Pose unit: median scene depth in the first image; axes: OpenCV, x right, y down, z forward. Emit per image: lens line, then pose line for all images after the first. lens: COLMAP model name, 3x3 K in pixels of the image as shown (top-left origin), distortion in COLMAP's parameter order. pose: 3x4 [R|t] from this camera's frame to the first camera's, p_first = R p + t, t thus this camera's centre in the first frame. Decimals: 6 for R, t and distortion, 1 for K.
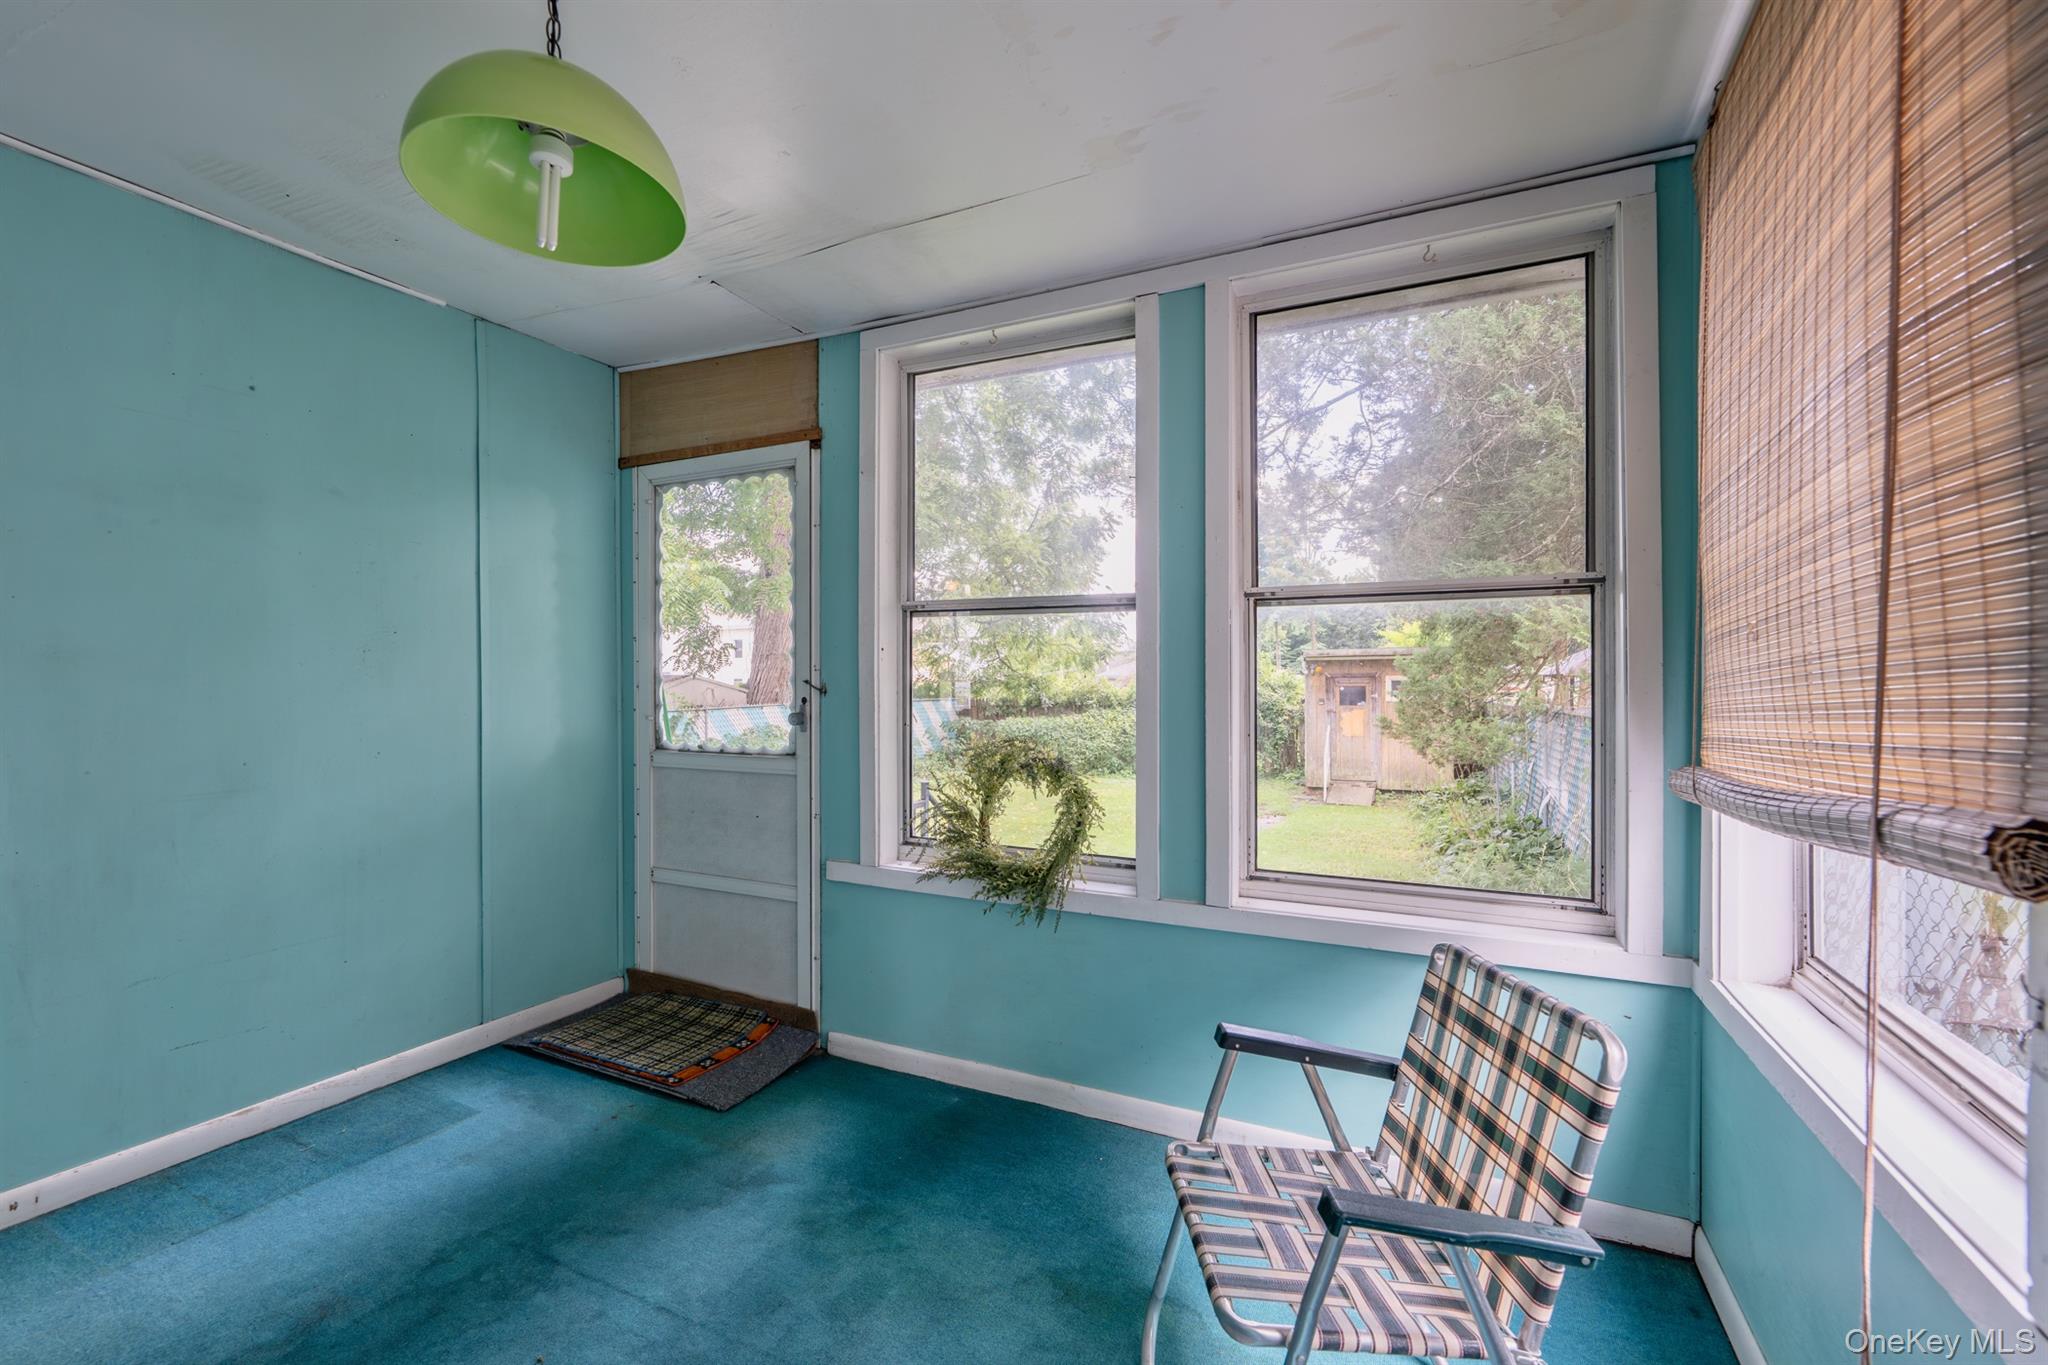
lens RADIAL K [[851.6, 0, 1024.0], [0, 851.6, 682.5], [0, 0, 1]] dist [0.000287, 0.000028]
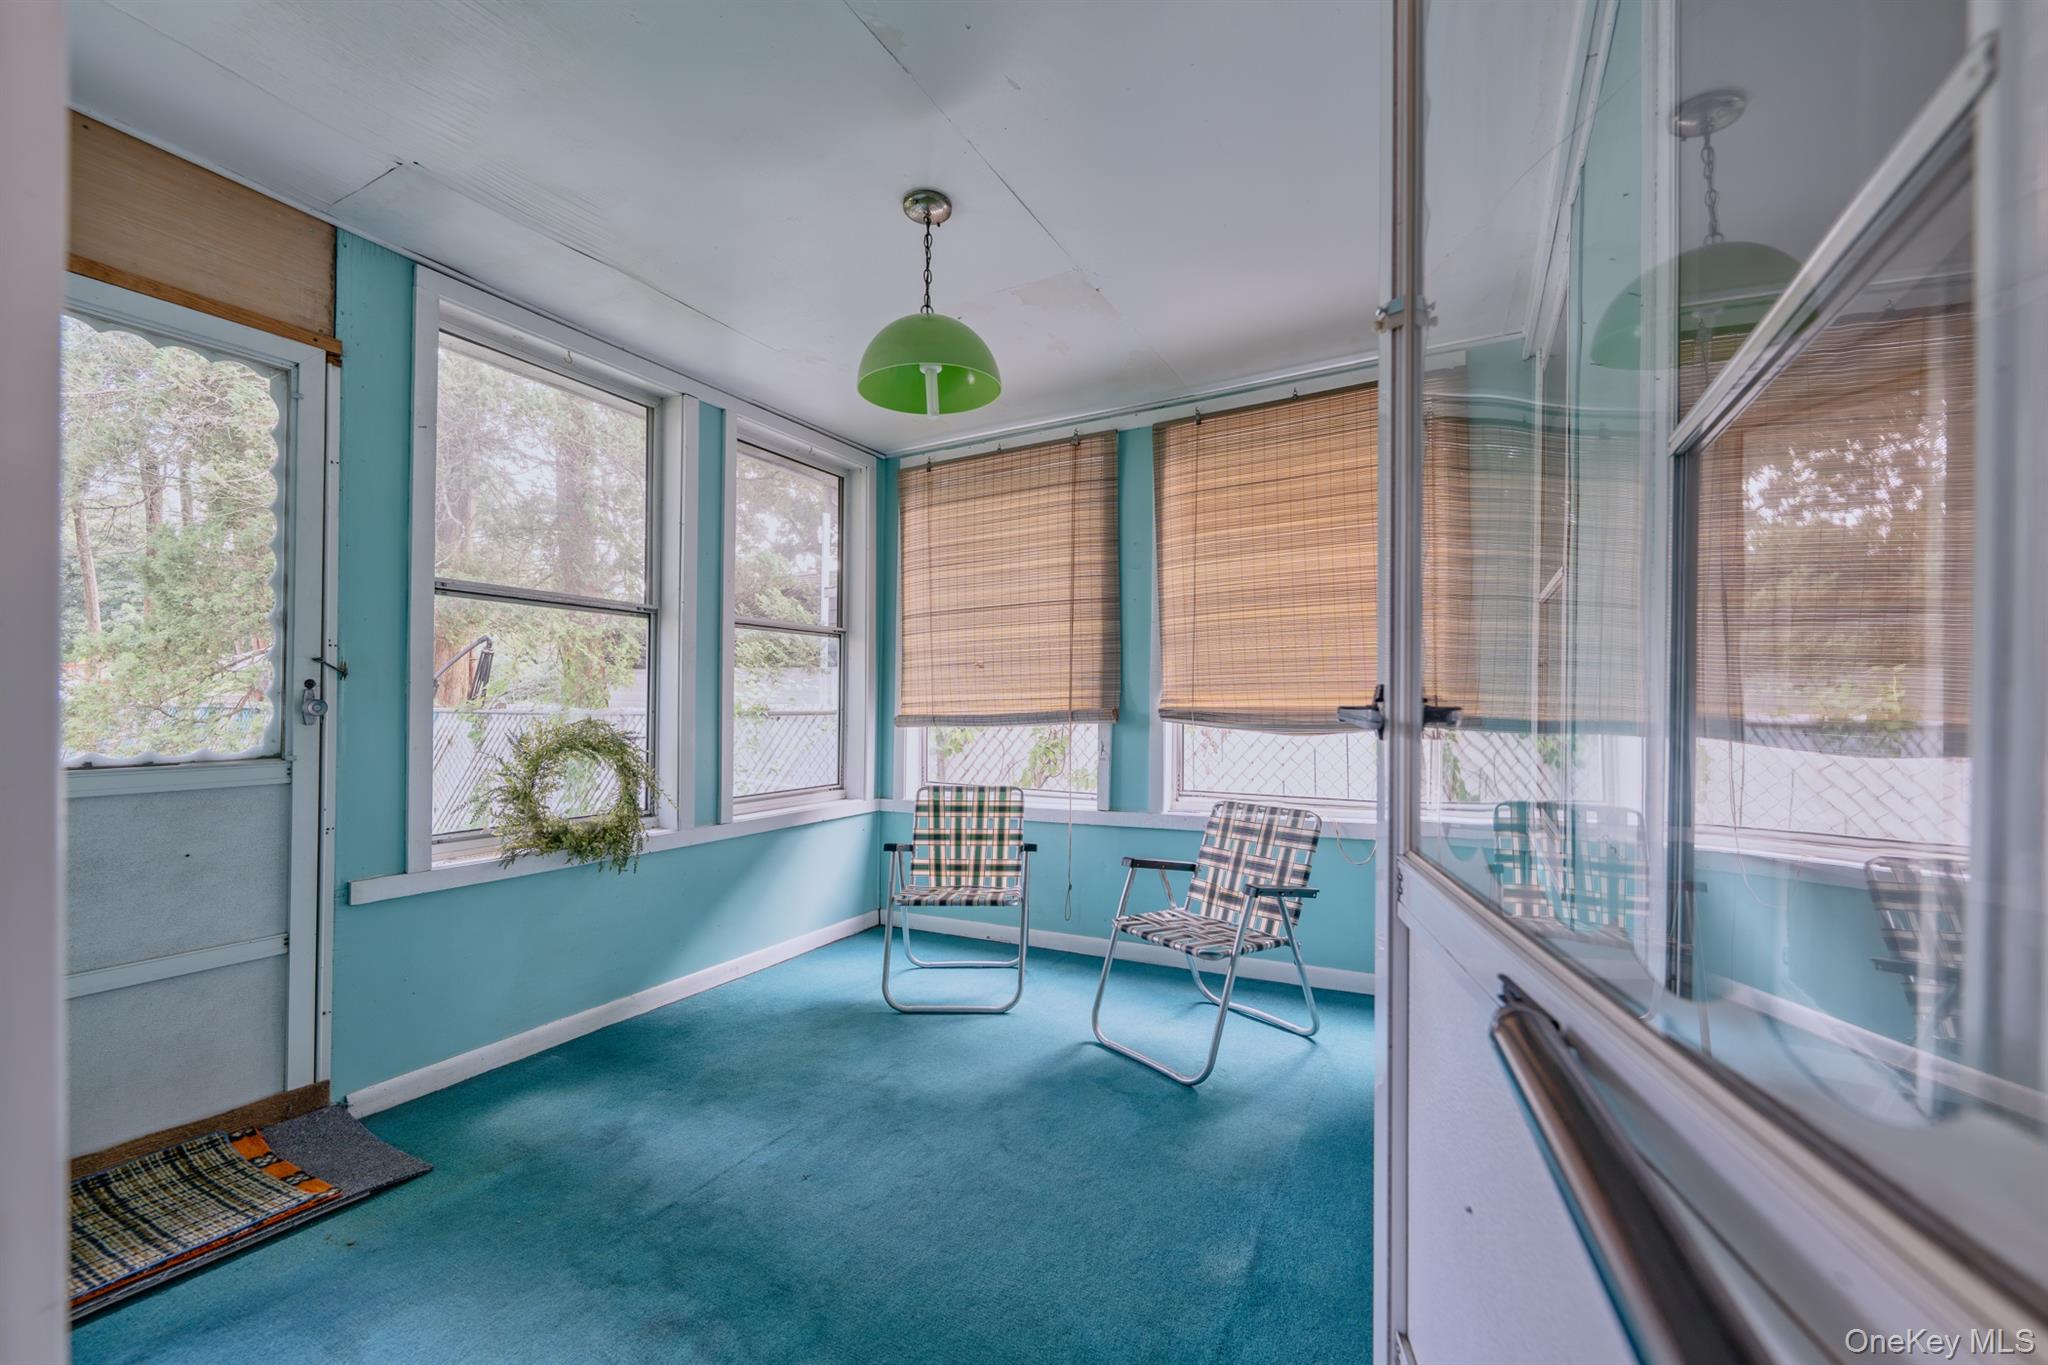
lens RADIAL K [[831.9, 0, 1024.0], [0, 831.9, 682.5], [0, 0, 1]] dist [-0.000406, 0.000044]
pose [[0.045476, 0.019257, 0.998780, -1.036002], [-0.012530, 0.999747, -0.018705, 0.027529], [-0.998887, -0.011664, 0.045706, 0.342074]]
